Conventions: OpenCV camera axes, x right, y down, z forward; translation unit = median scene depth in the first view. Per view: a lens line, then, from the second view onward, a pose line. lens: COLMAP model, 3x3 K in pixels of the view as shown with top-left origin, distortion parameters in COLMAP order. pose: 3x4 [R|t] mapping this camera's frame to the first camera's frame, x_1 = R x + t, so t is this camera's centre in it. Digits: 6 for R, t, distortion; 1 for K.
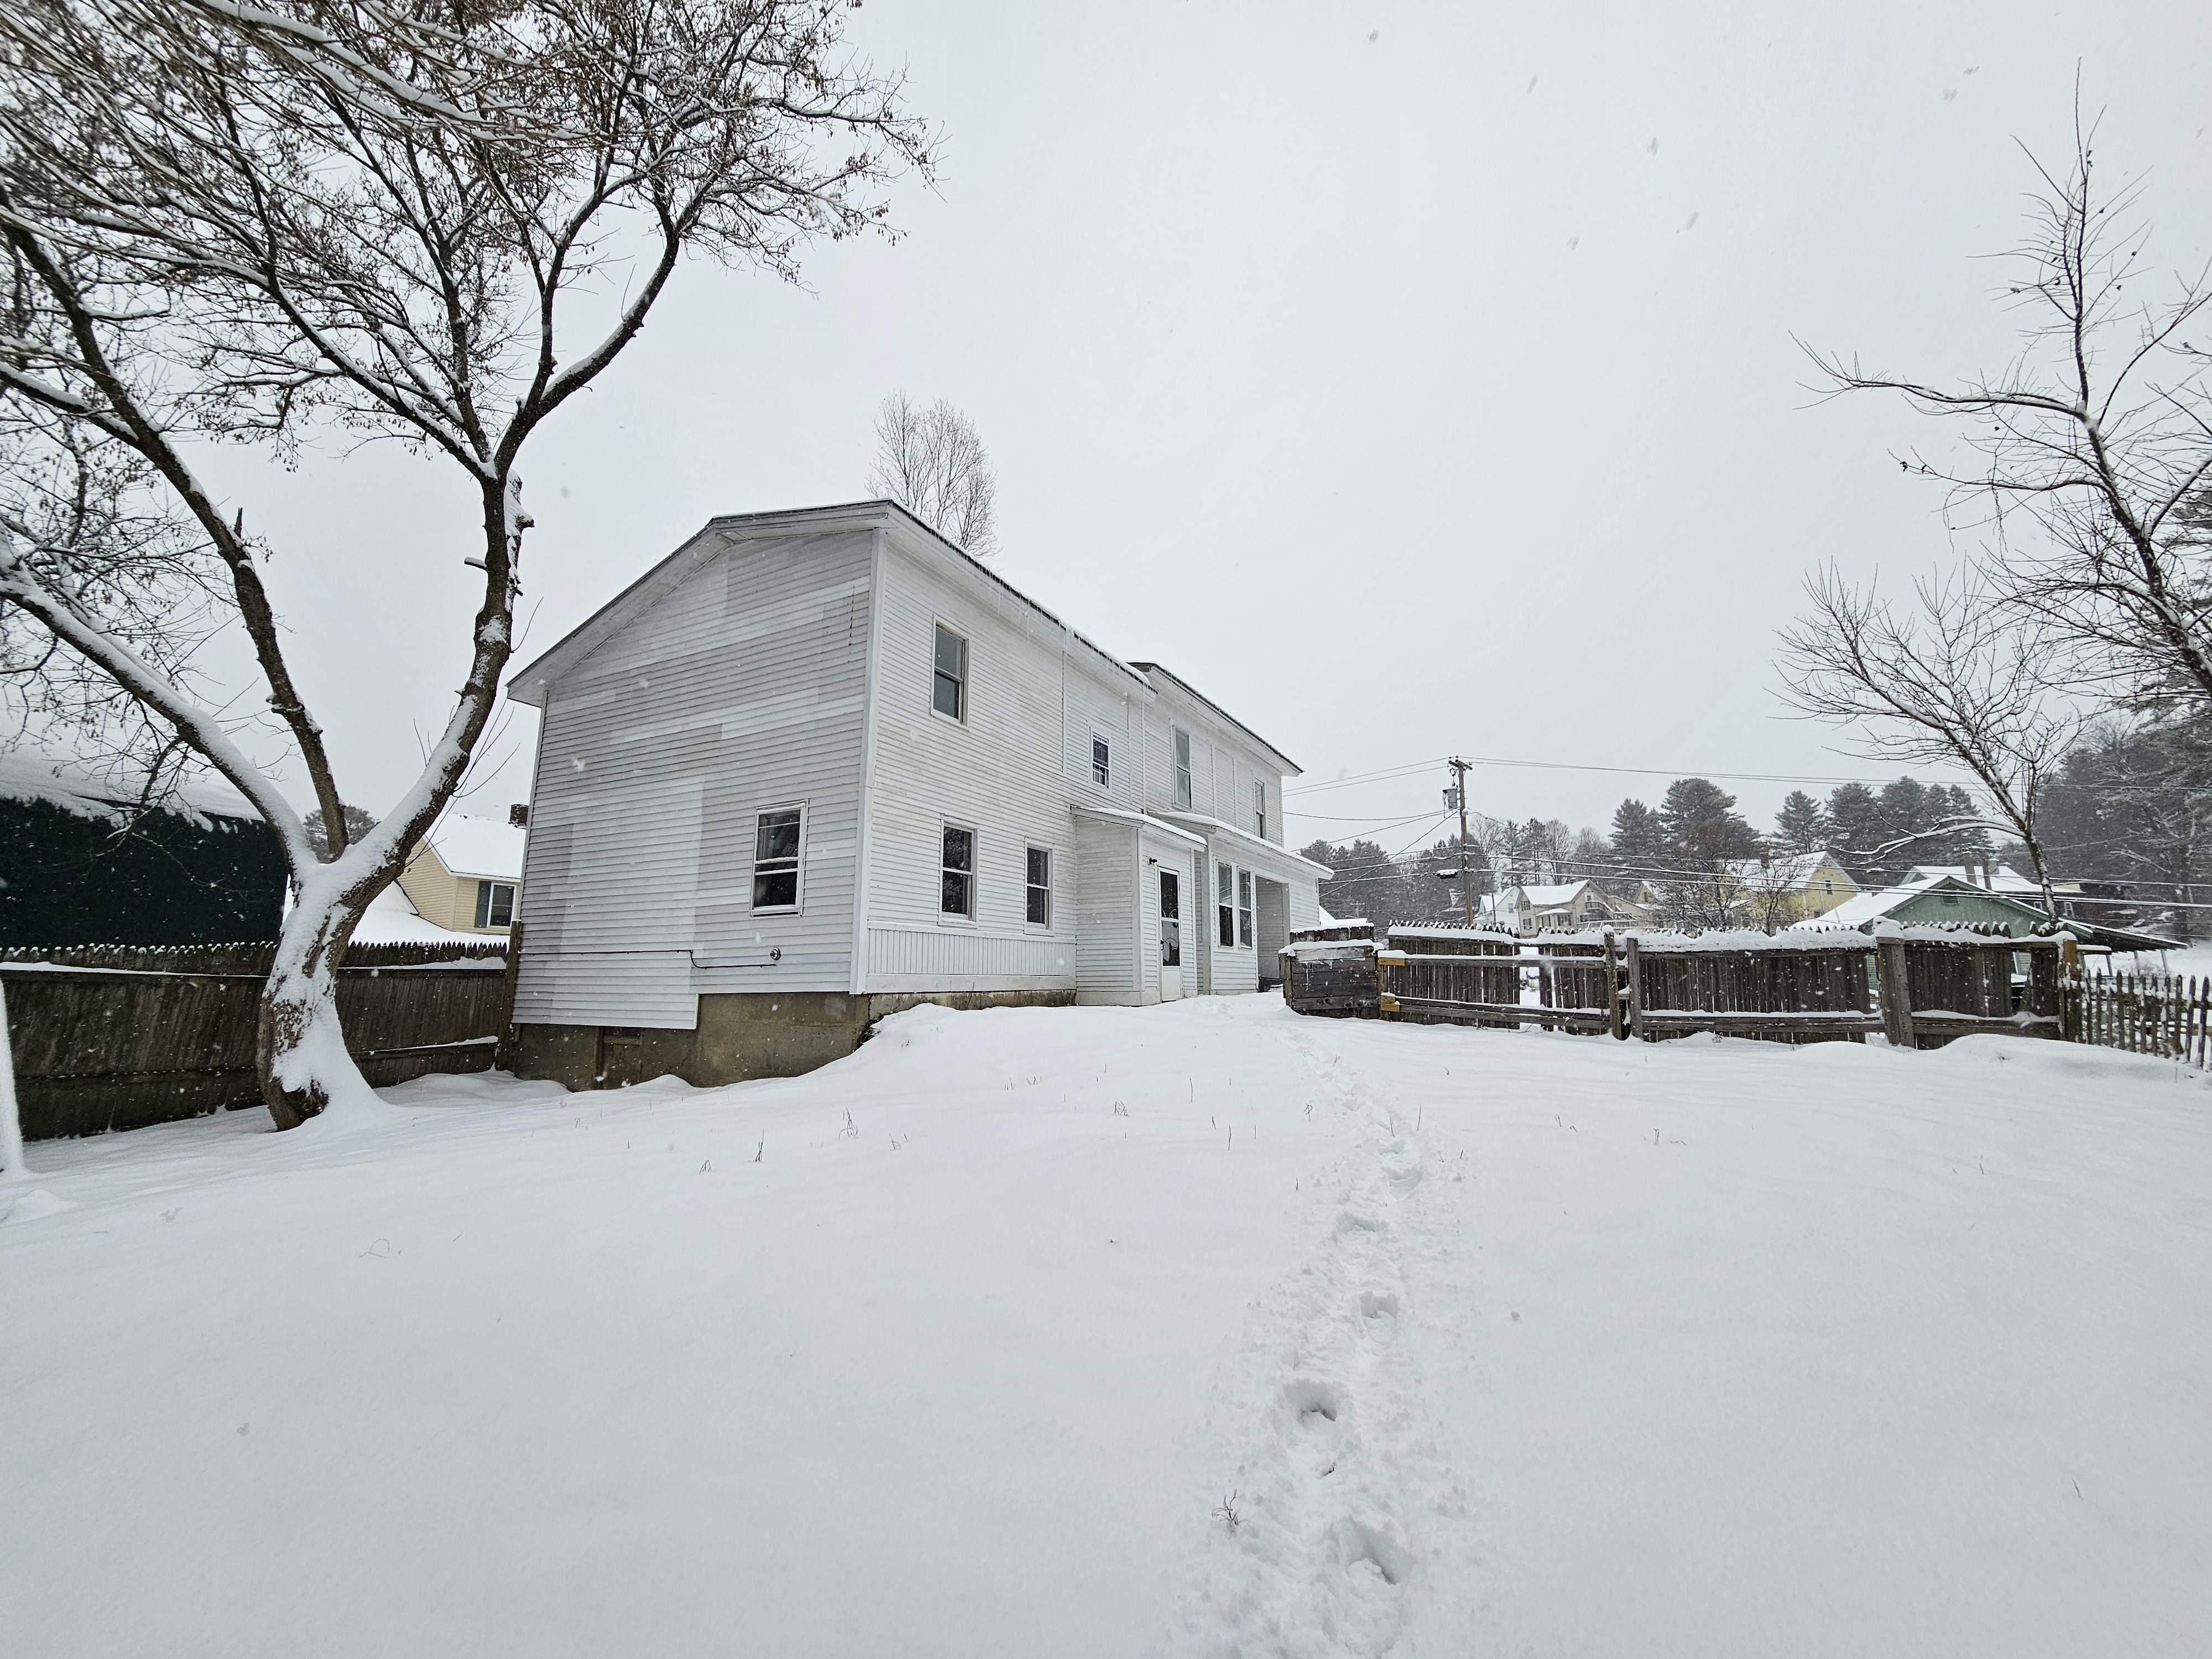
lens RADIAL K [[917.7, 0, 1106.0], [0, 917.7, 829.5], [0, 0, 1]] dist [-0.001488, -0.000332]
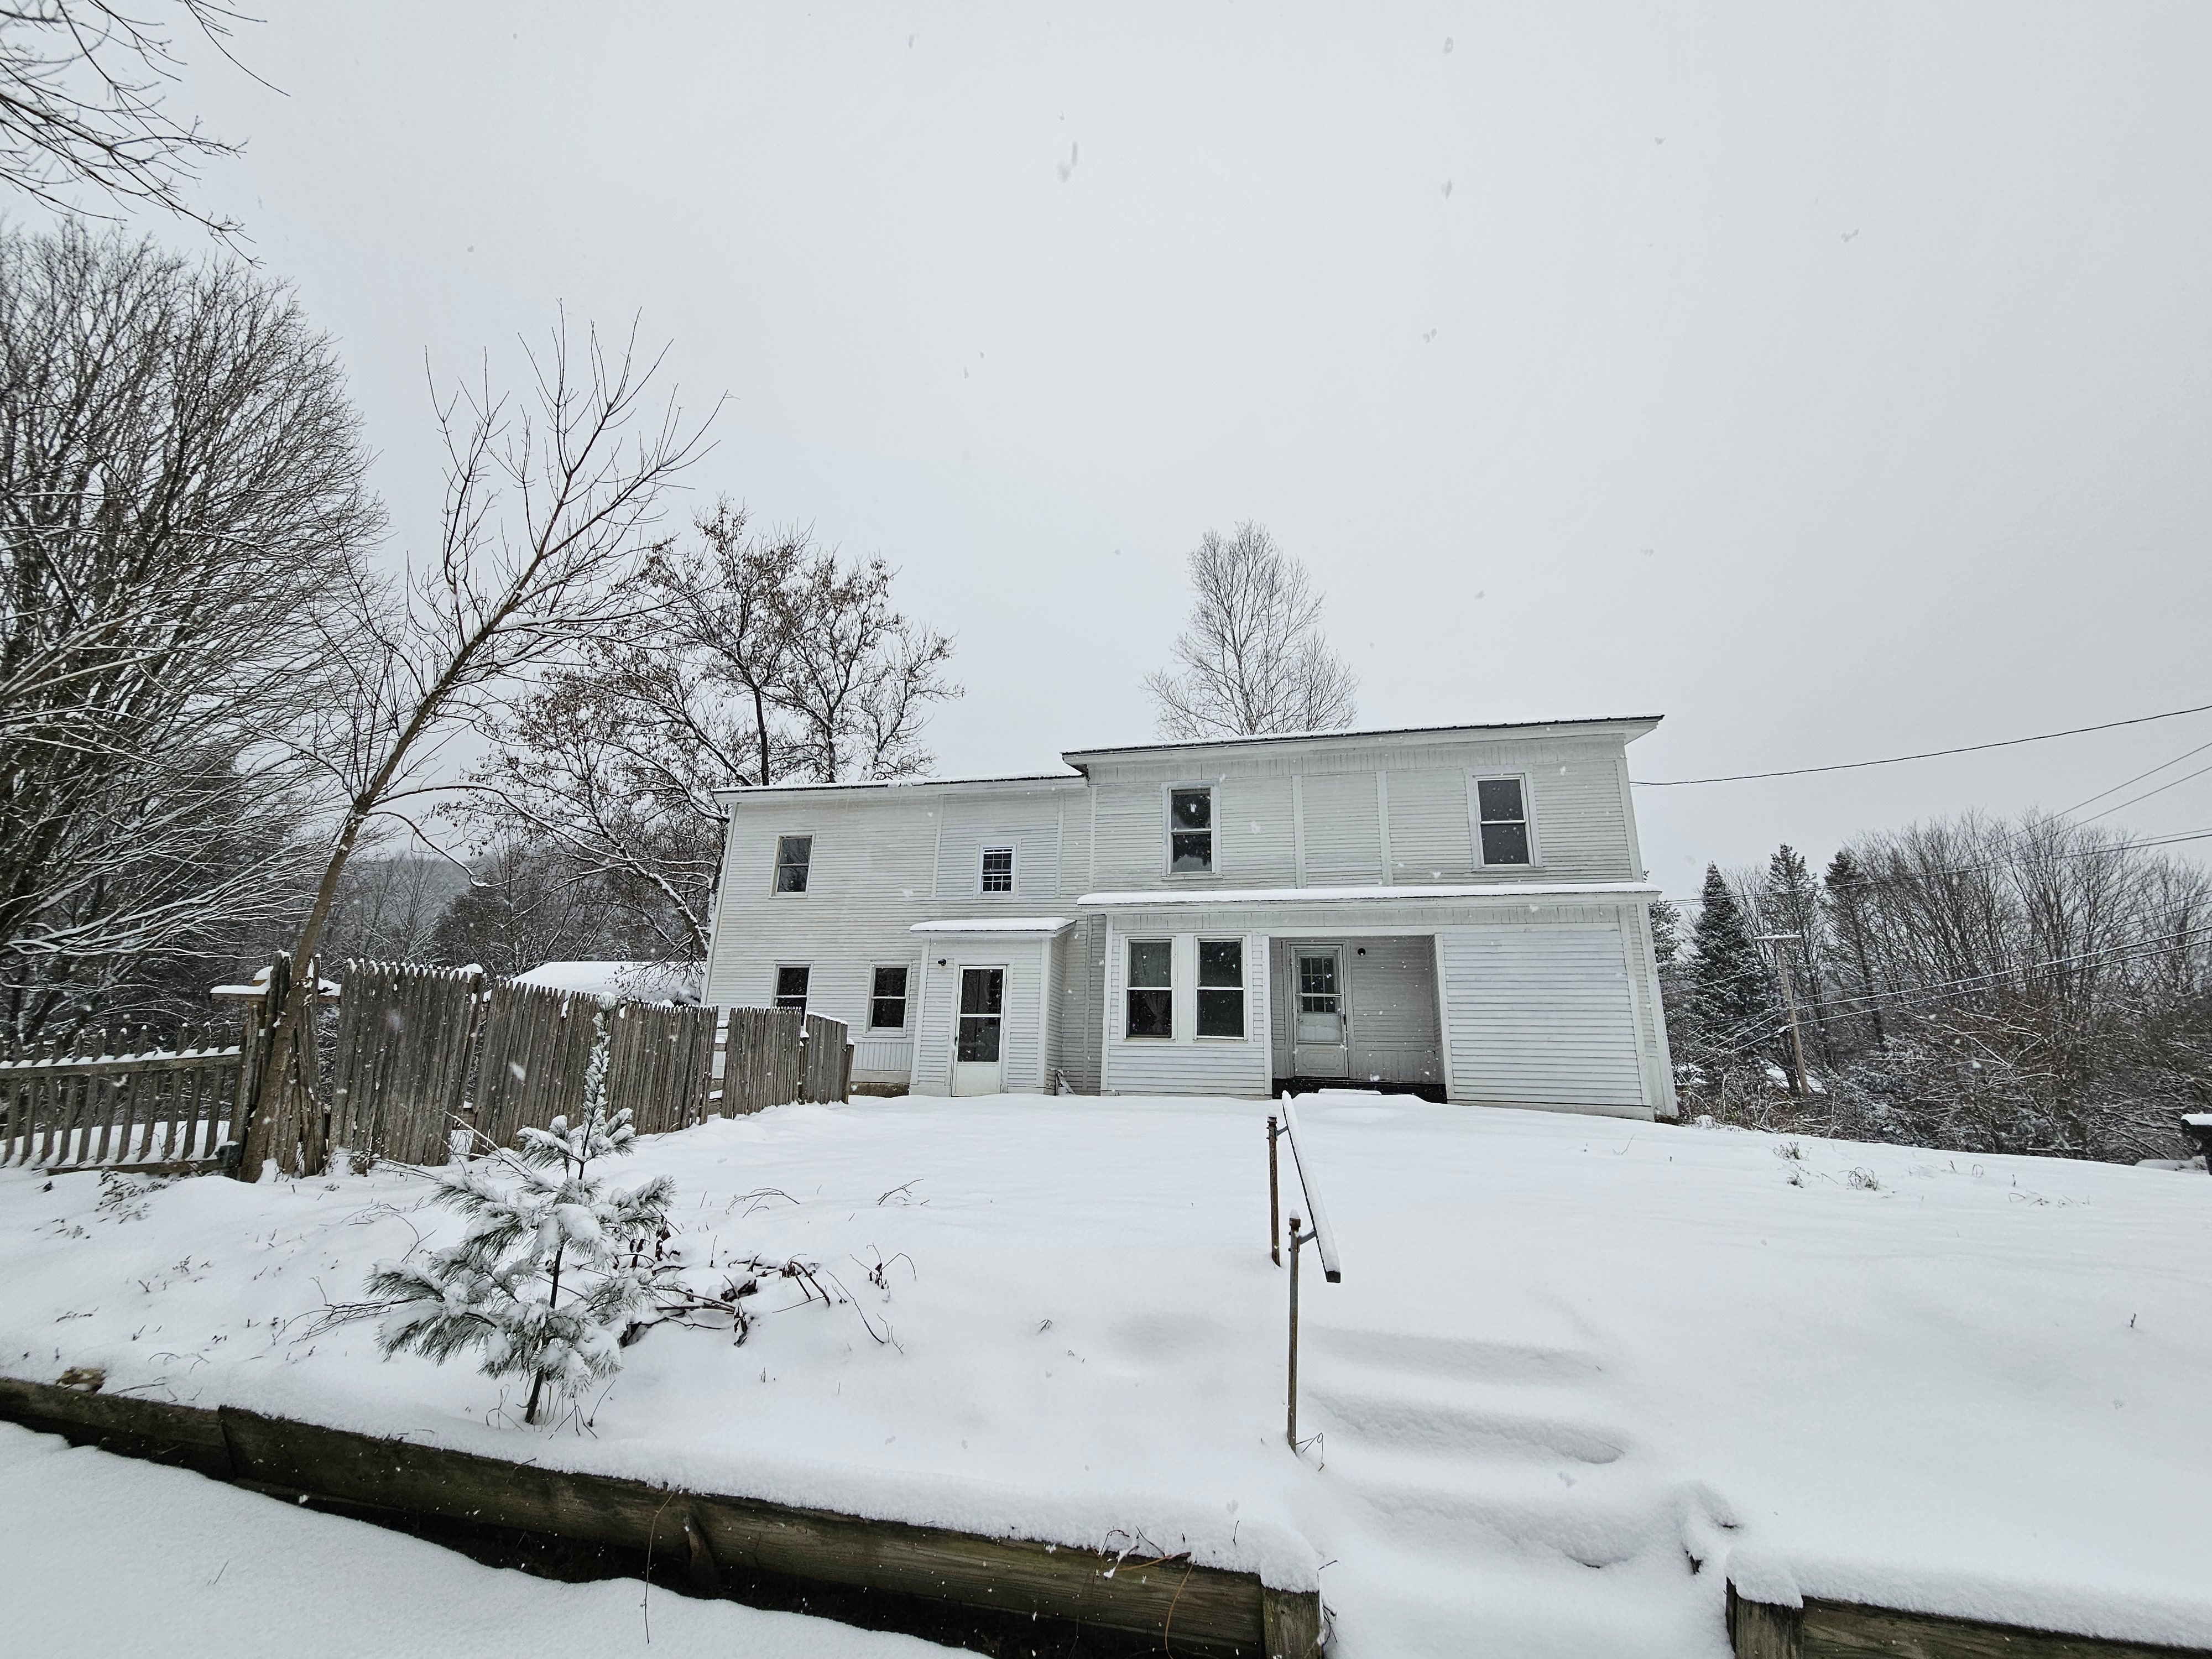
lens RADIAL K [[917.7, 0, 1106.0], [0, 917.7, 829.5], [0, 0, 1]] dist [-0.001488, -0.000332]
pose [[0.226588, -0.307559, -0.924157, 1.153183], [0.119837, 0.950429, -0.286920, 0.227178], [0.966590, -0.045736, 0.252213, 0.962451]]
